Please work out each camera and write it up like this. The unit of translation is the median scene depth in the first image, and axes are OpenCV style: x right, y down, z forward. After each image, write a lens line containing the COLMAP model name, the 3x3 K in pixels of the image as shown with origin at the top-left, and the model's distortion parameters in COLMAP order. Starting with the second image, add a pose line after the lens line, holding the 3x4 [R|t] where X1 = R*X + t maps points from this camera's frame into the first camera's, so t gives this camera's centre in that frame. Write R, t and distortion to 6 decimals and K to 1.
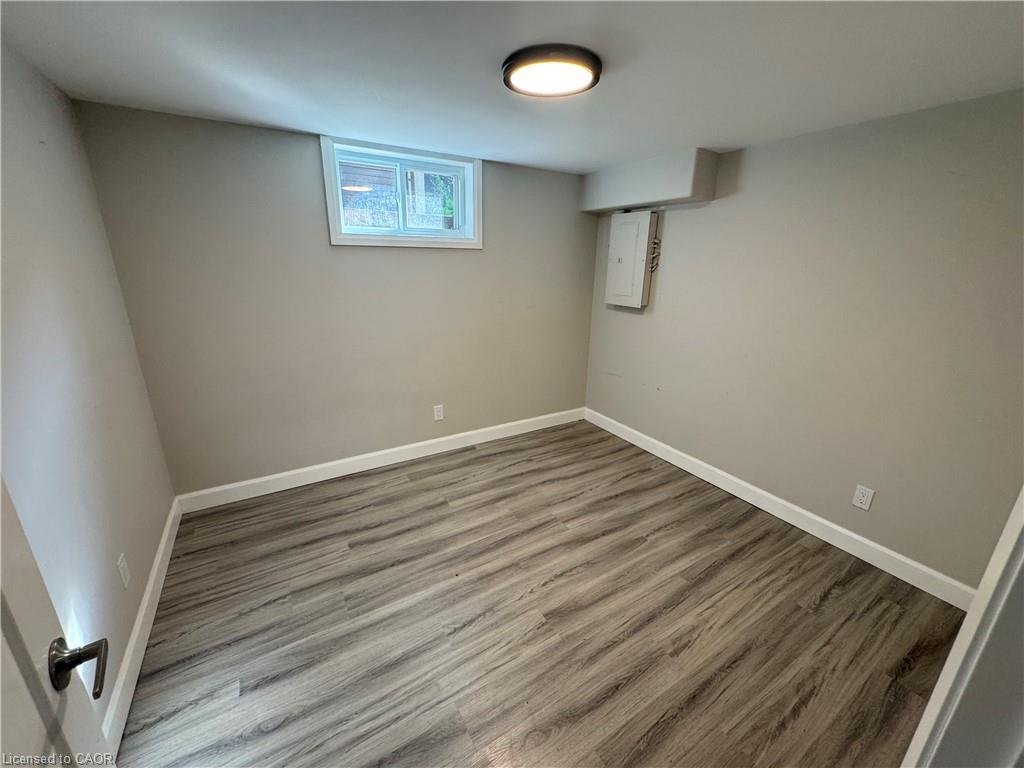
lens RADIAL K [[409.0, 0, 512.0], [0, 409.0, 384.0], [0, 0, 1]] dist [0.000574, -0.000015]
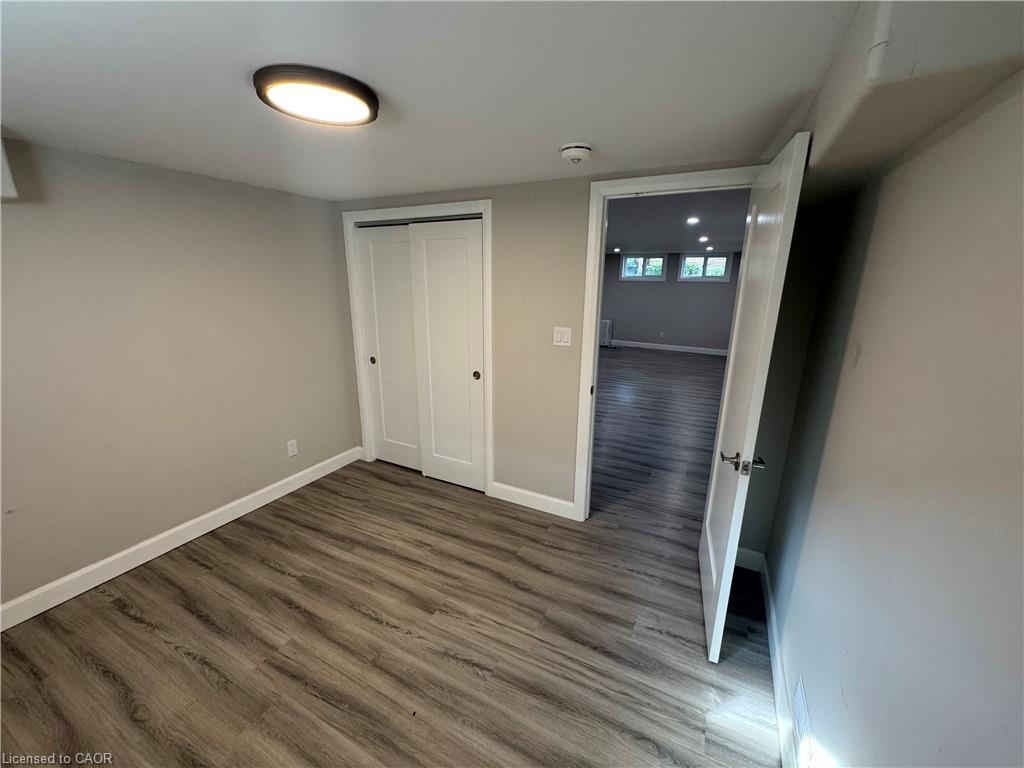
lens RADIAL K [[409.0, 0, 512.0], [0, 409.0, 384.0], [0, 0, 1]] dist [0.000574, -0.000015]
pose [[-0.519329, -0.240680, 0.819982, -0.729957], [0.233980, 0.882809, 0.407311, -0.356612], [-0.821919, 0.403388, -0.402154, 0.934111]]
